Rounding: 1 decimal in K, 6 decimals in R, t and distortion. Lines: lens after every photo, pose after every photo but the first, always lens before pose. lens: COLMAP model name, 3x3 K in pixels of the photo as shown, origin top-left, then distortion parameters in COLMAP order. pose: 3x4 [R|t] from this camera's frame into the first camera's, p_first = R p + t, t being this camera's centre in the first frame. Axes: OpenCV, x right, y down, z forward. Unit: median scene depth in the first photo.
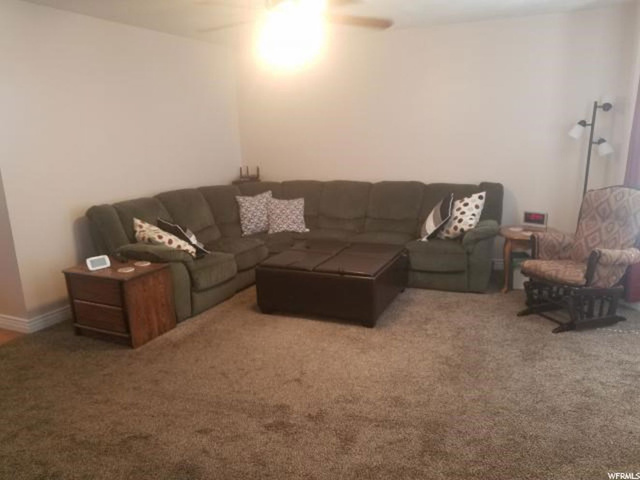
lens RADIAL K [[489.1, 0, 318.3], [0, 489.1, 261.2], [0, 0, 1]] dist [0.120205, -0.158789]
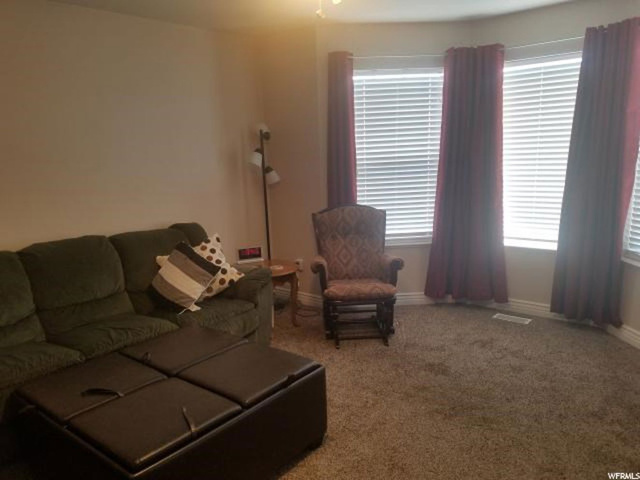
lens RADIAL K [[489.1, 0, 318.3], [0, 489.1, 261.2], [0, 0, 1]] dist [0.120205, -0.158789]
pose [[0.280818, -0.196454, 0.939440, -0.455793], [0.268952, 0.955716, 0.119462, -0.172012], [-0.921306, 0.219117, 0.321220, 0.702254]]
